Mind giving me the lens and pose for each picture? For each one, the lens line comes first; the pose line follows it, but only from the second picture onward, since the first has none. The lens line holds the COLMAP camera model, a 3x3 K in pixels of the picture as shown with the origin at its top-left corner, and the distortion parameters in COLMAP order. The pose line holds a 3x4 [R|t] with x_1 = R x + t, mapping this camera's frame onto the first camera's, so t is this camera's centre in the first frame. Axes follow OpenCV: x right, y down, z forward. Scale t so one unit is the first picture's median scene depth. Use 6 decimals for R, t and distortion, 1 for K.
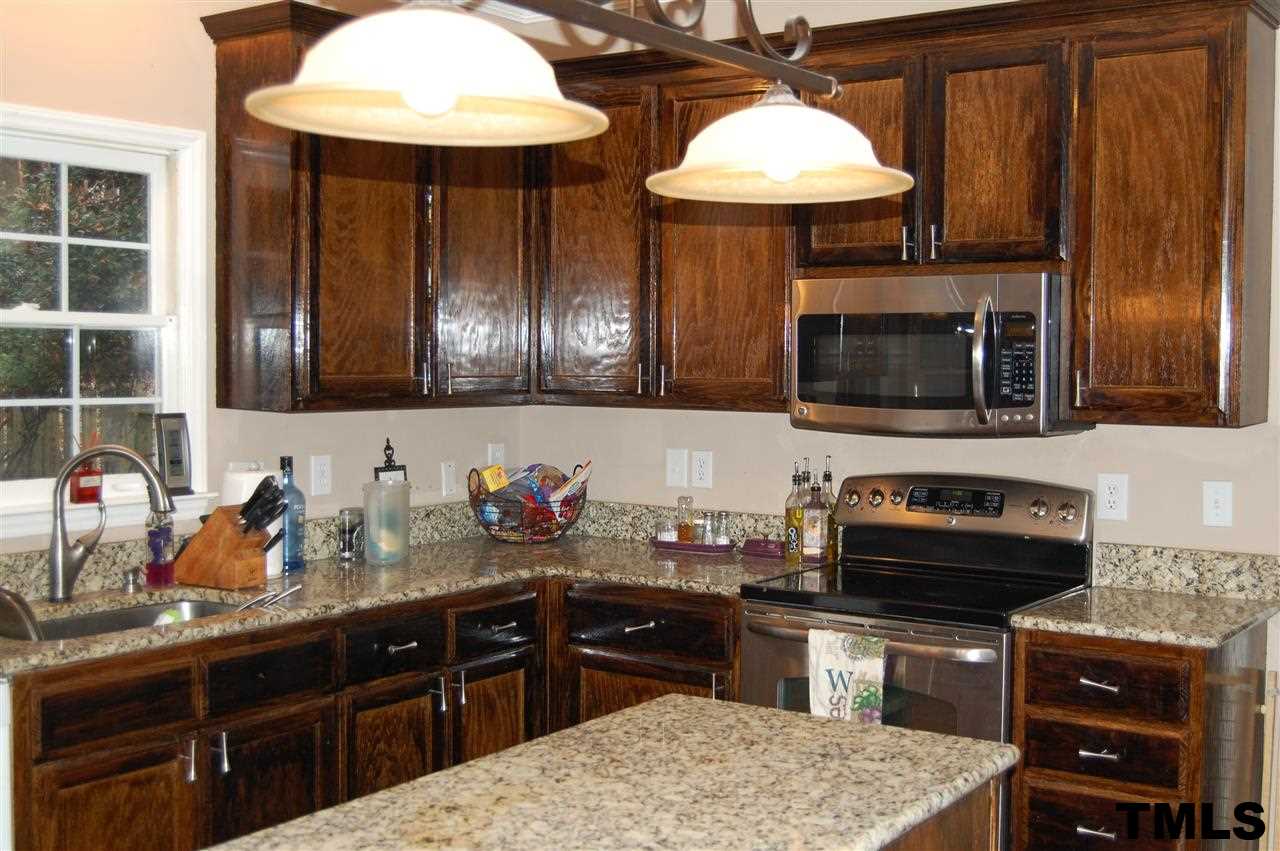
lens RADIAL K [[1541.0, 0, 641.0], [0, 1541.0, 422.2], [0, 0, 1]] dist [-0.033993, 0.000000]
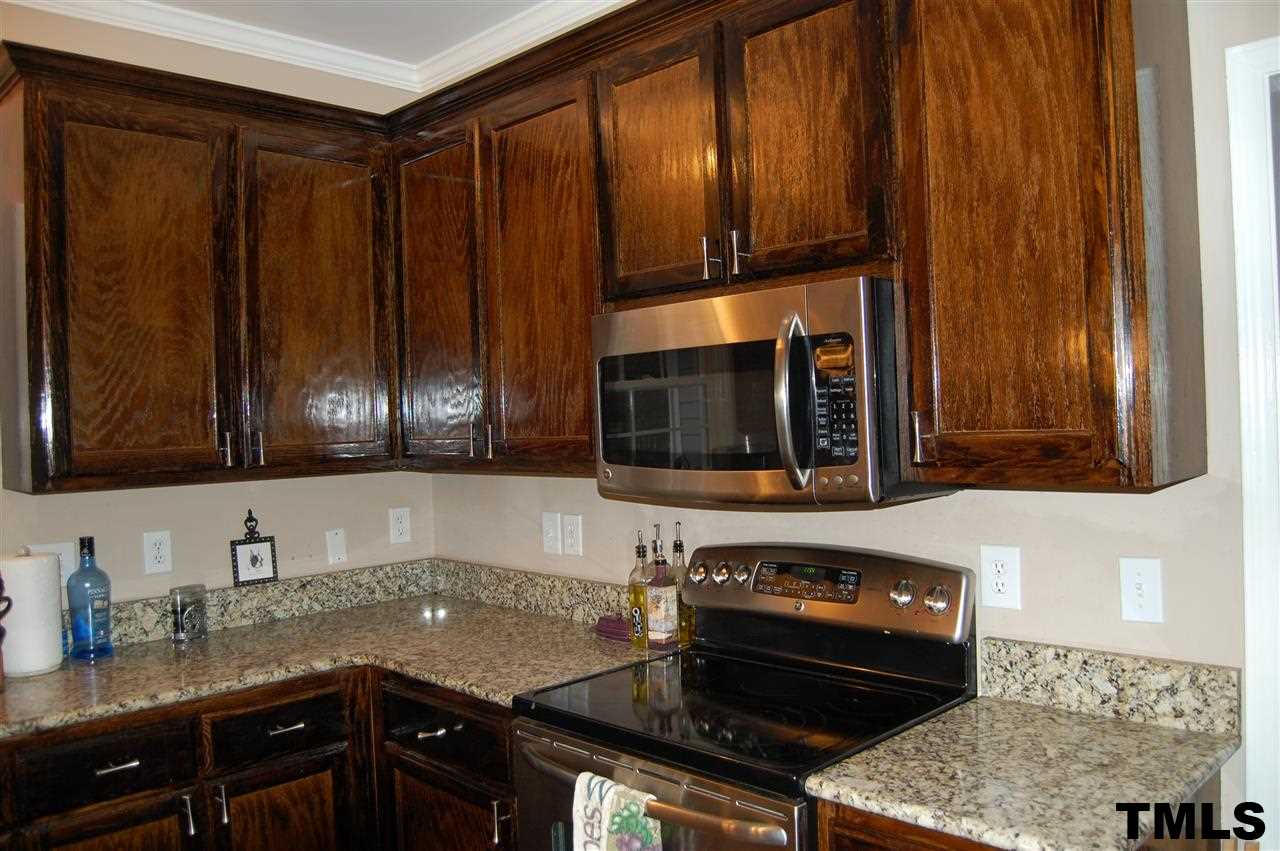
lens RADIAL K [[1011.6, 0, 639.6], [0, 1011.6, 420.8], [0, 0, 1]] dist [-0.082117, 0.030465]
pose [[0.982759, -0.040173, -0.180475, 0.229878], [0.033303, 0.998607, -0.040936, -0.013785], [0.181868, 0.034220, 0.982727, 0.496156]]
